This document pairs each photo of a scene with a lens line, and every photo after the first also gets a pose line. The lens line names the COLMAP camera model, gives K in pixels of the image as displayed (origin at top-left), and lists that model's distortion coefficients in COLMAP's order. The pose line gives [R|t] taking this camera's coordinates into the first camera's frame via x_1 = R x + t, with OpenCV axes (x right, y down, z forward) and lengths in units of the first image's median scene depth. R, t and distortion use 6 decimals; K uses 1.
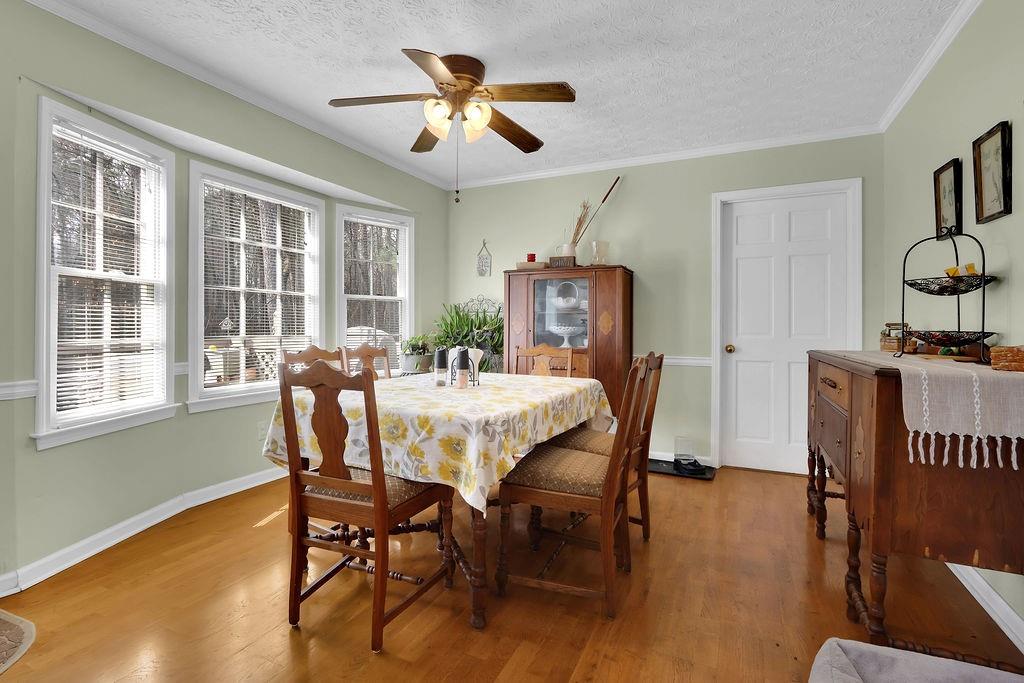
lens RADIAL K [[476.1, 0, 512.4], [0, 476.1, 333.6], [0, 0, 1]] dist [-0.000117, 0.000108]
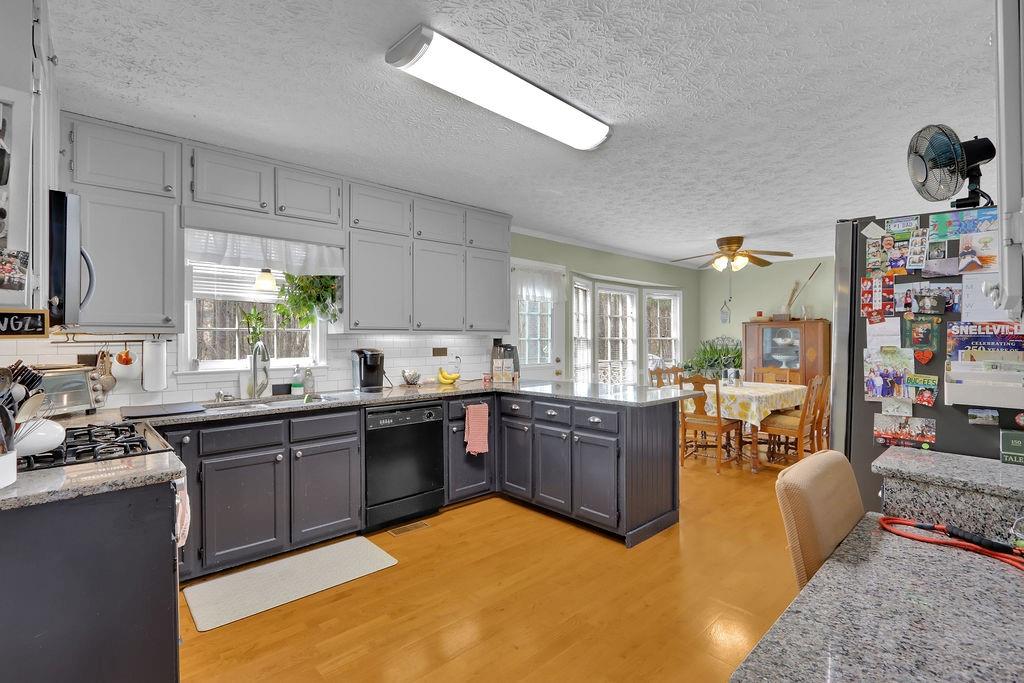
lens RADIAL K [[476.1, 0, 513.3], [0, 476.1, 344.8], [0, 0, 1]] dist [-0.000117, 0.000108]
pose [[0.928319, -0.004839, -0.371752, -0.157691], [0.003601, 0.999985, -0.004024, -0.052430], [0.371767, 0.002397, 0.928323, -0.959556]]
